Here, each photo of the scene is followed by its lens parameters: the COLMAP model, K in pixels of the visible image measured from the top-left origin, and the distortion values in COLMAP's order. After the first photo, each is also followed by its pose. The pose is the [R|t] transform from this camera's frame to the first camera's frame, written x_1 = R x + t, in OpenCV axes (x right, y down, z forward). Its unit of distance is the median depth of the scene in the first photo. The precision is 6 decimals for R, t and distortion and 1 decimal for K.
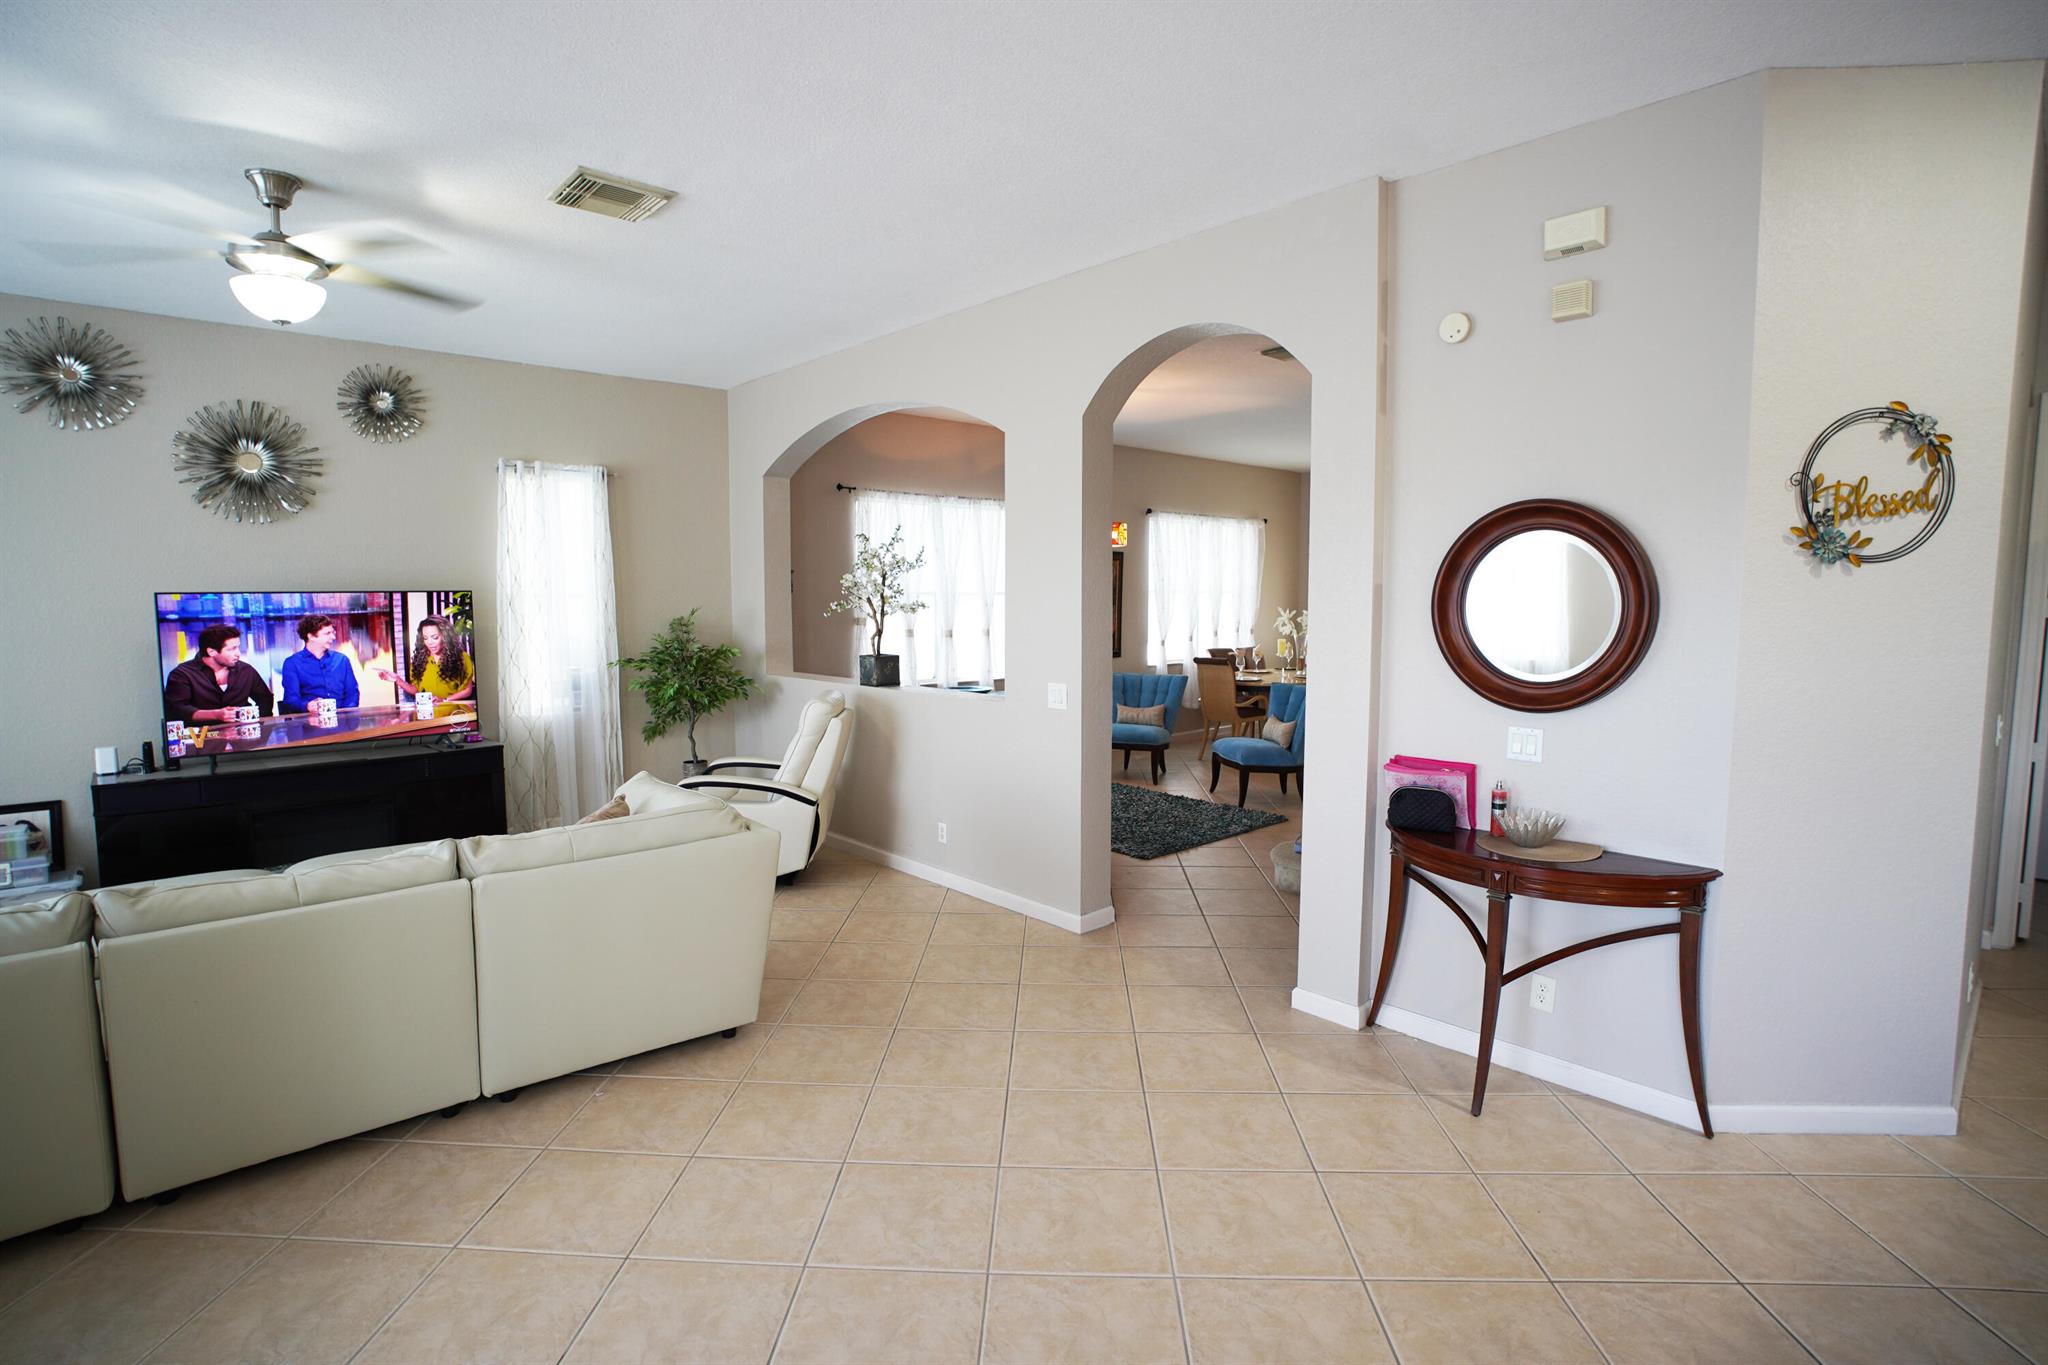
lens RADIAL K [[994.6, 0, 1018.1], [0, 994.6, 674.0], [0, 0, 1]] dist [-0.074295, 0.031067]
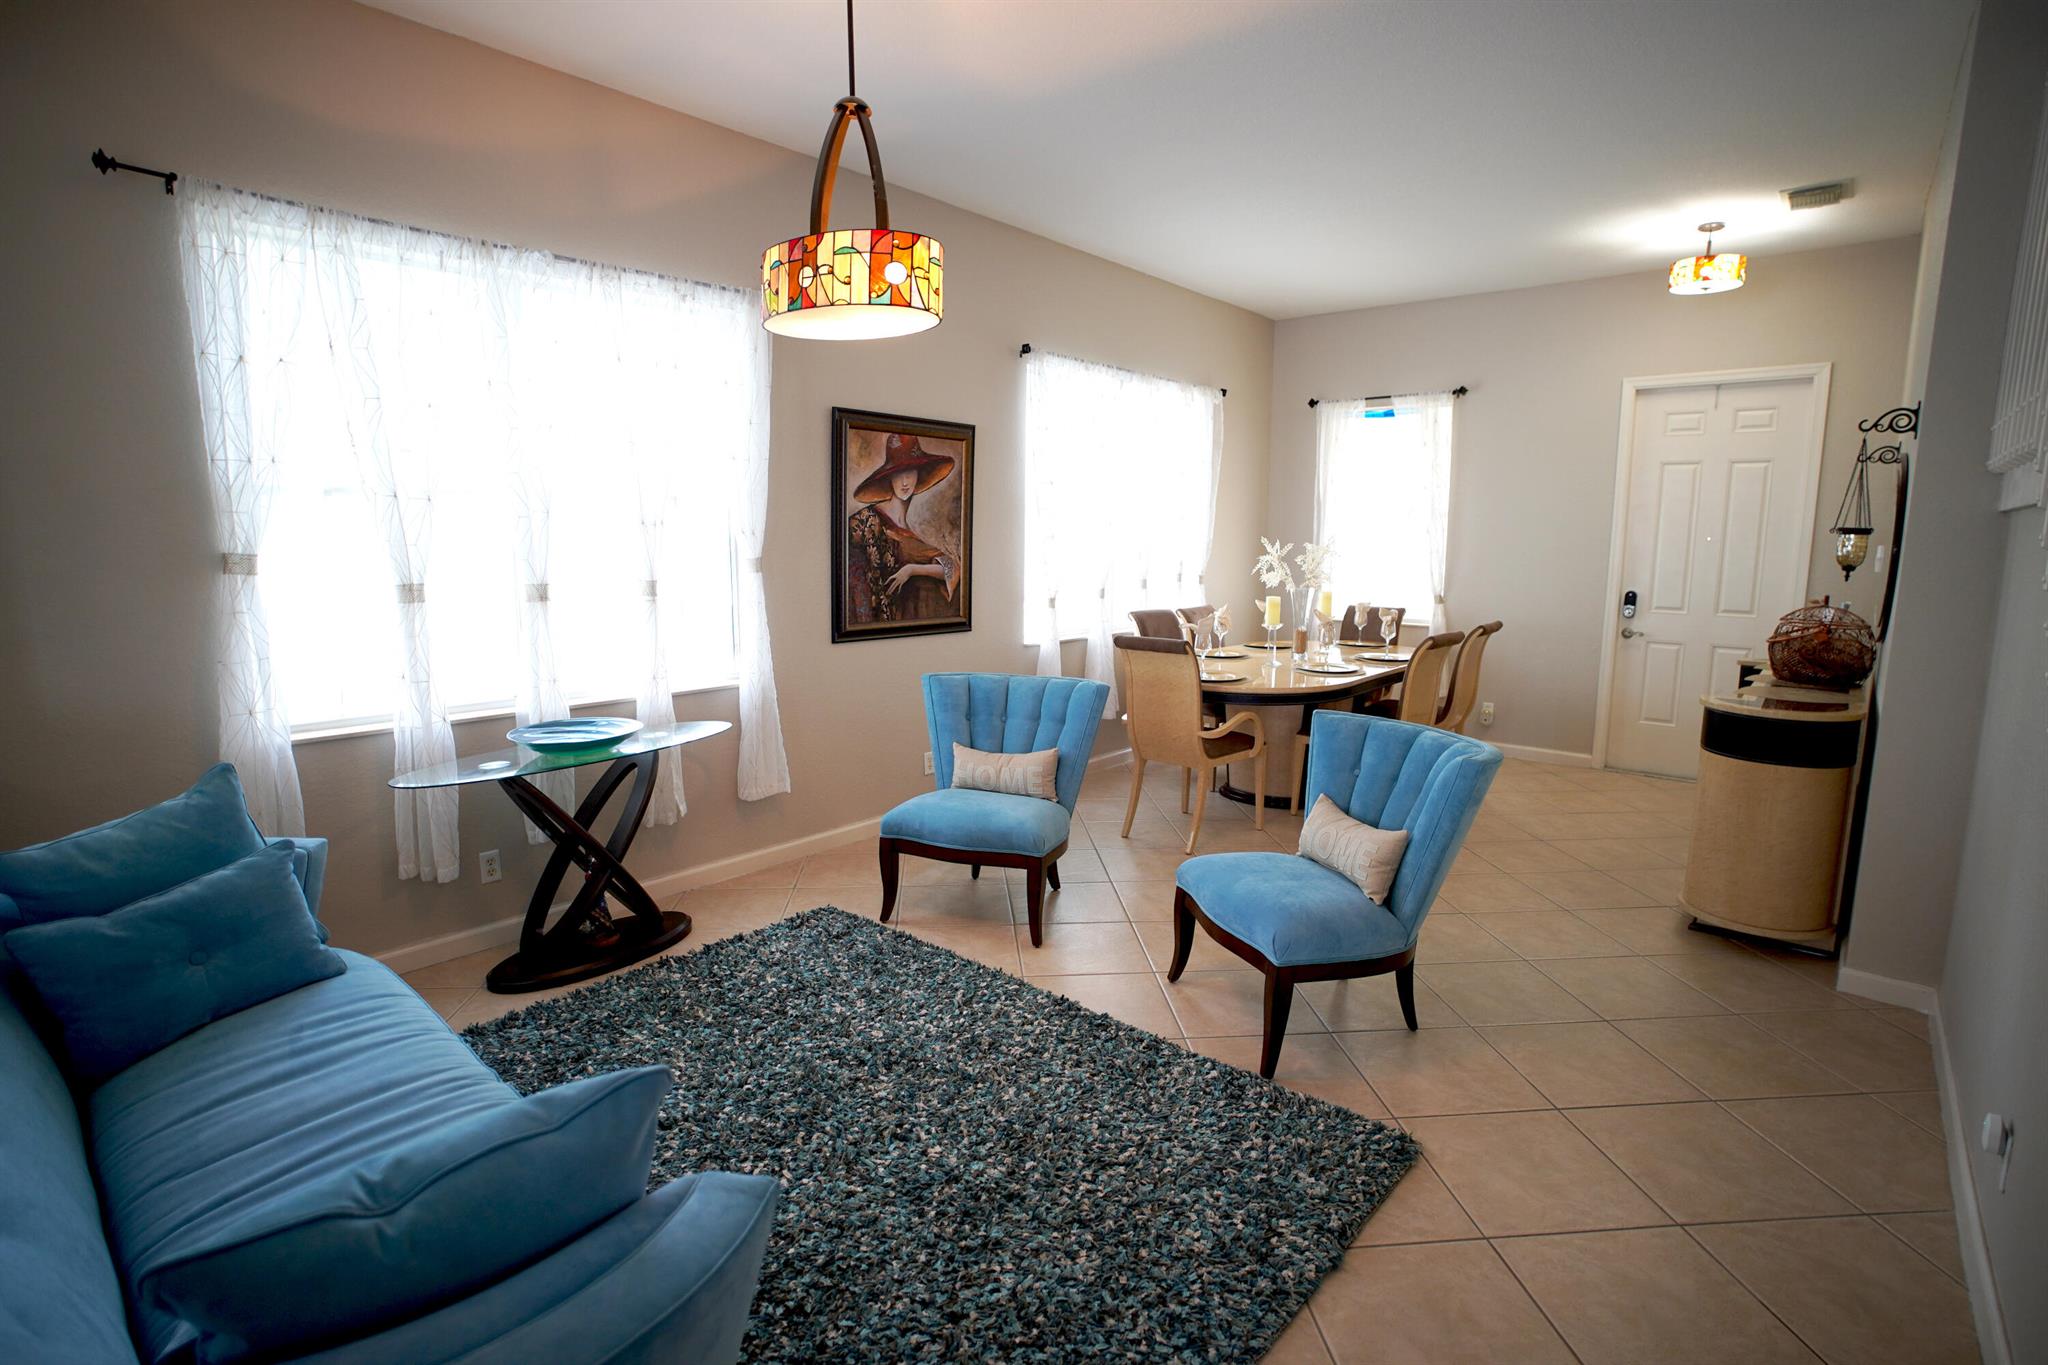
lens RADIAL K [[994.6, 0, 1018.1], [0, 994.6, 674.0], [0, 0, 1]] dist [-0.074295, 0.031067]
pose [[0.993520, -0.010343, 0.113182, 0.078249], [0.003703, 0.998268, 0.058717, -0.028751], [-0.113594, -0.057918, 0.991838, 0.549944]]
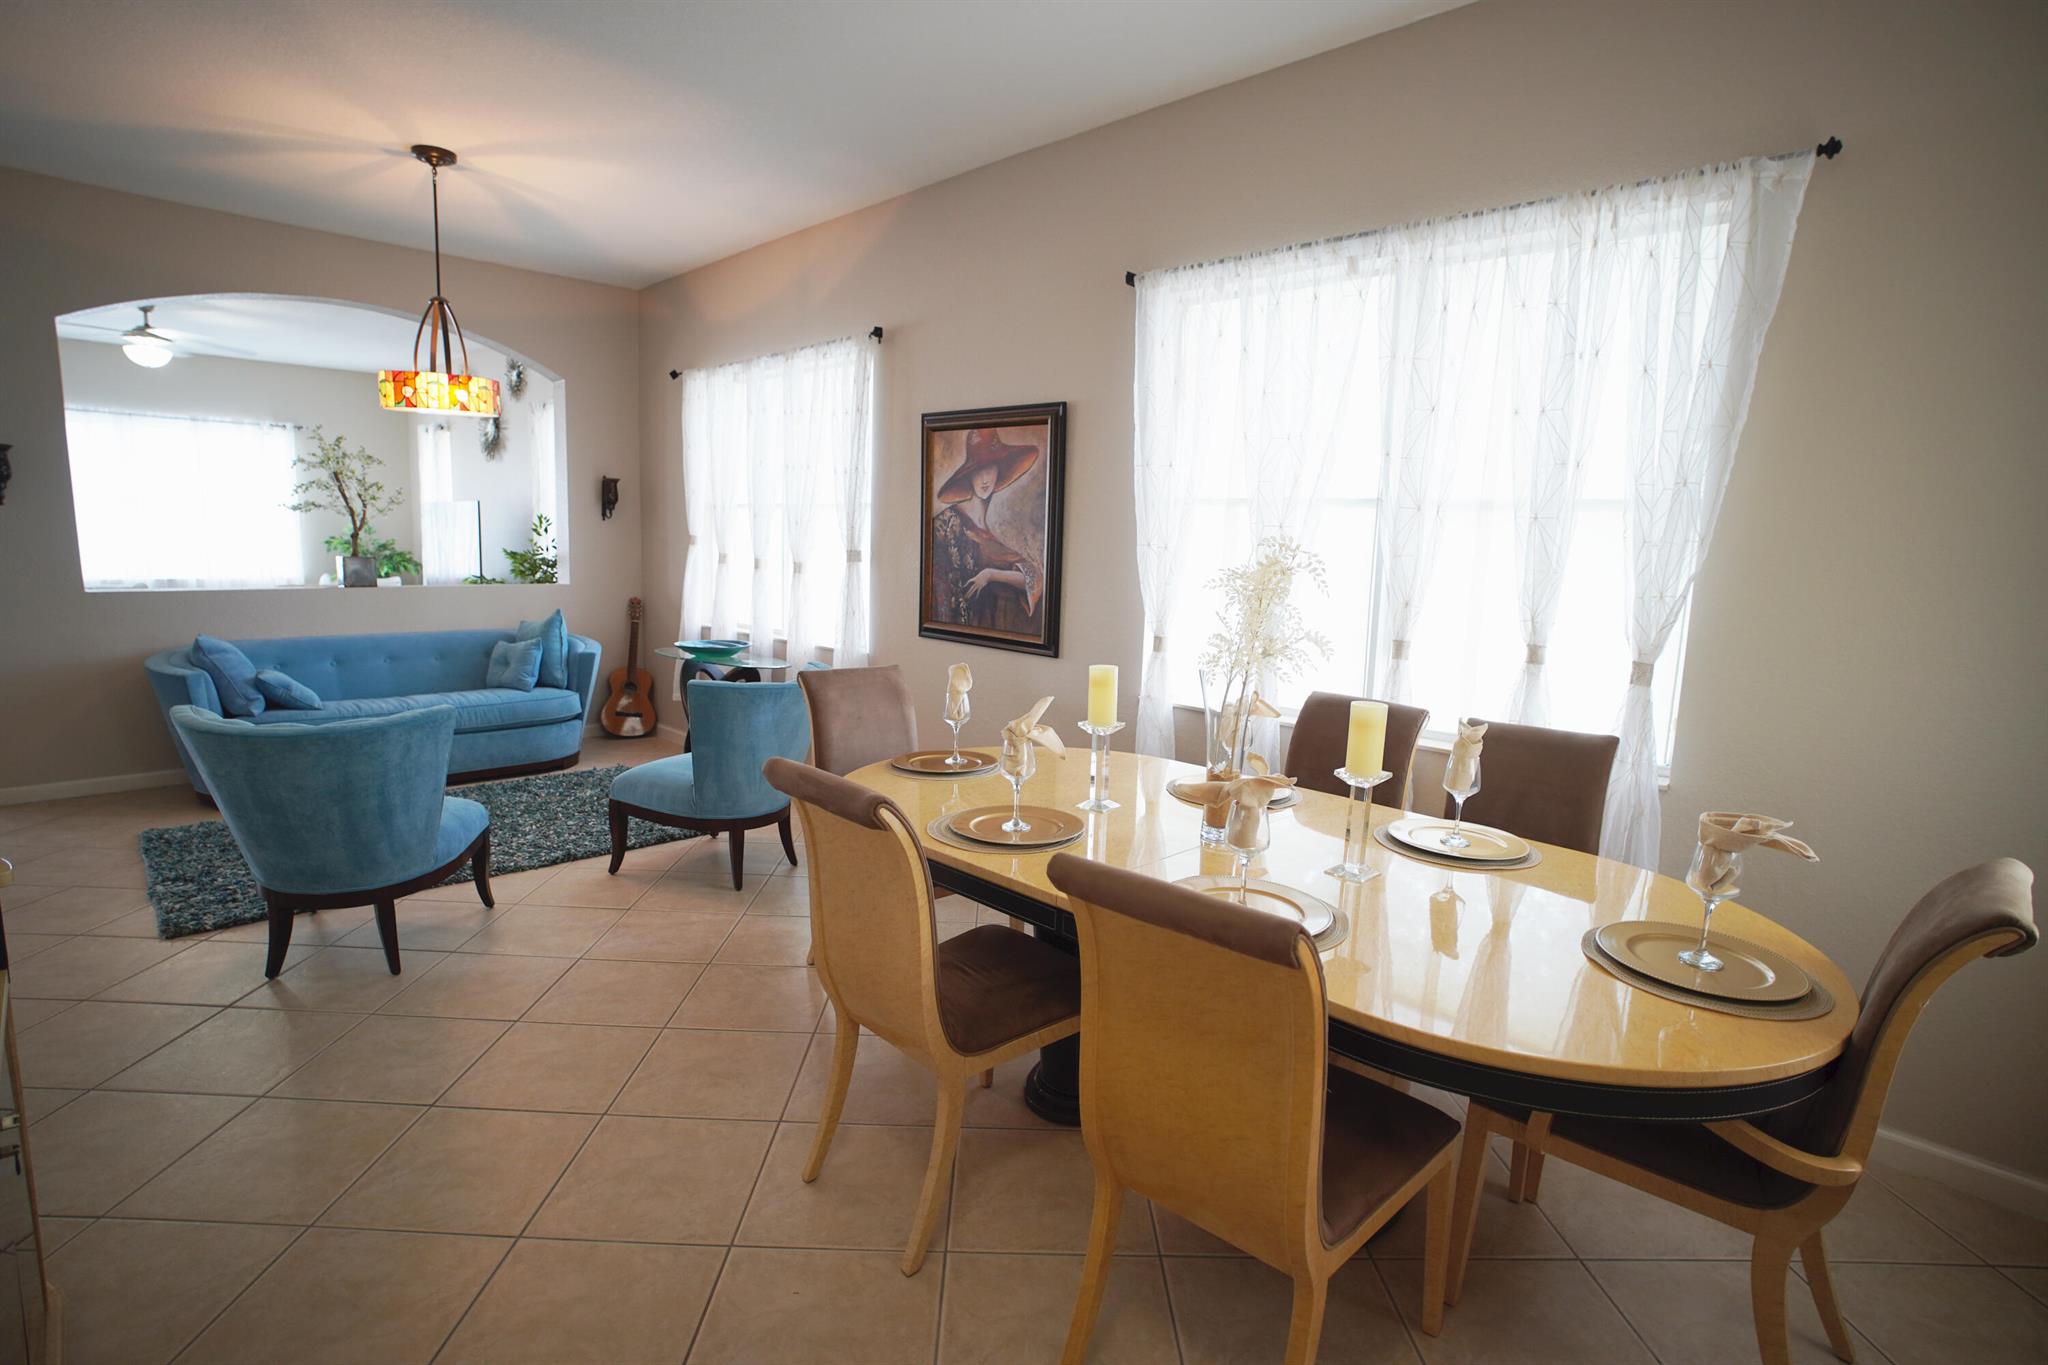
lens RADIAL K [[994.6, 0, 1018.1], [0, 994.6, 674.0], [0, 0, 1]] dist [-0.074295, 0.031067]
pose [[0.054265, 0.133651, -0.989542, 0.589868], [-0.121561, 0.984515, 0.126306, -0.070066], [0.991100, 0.113435, 0.069671, 1.089780]]
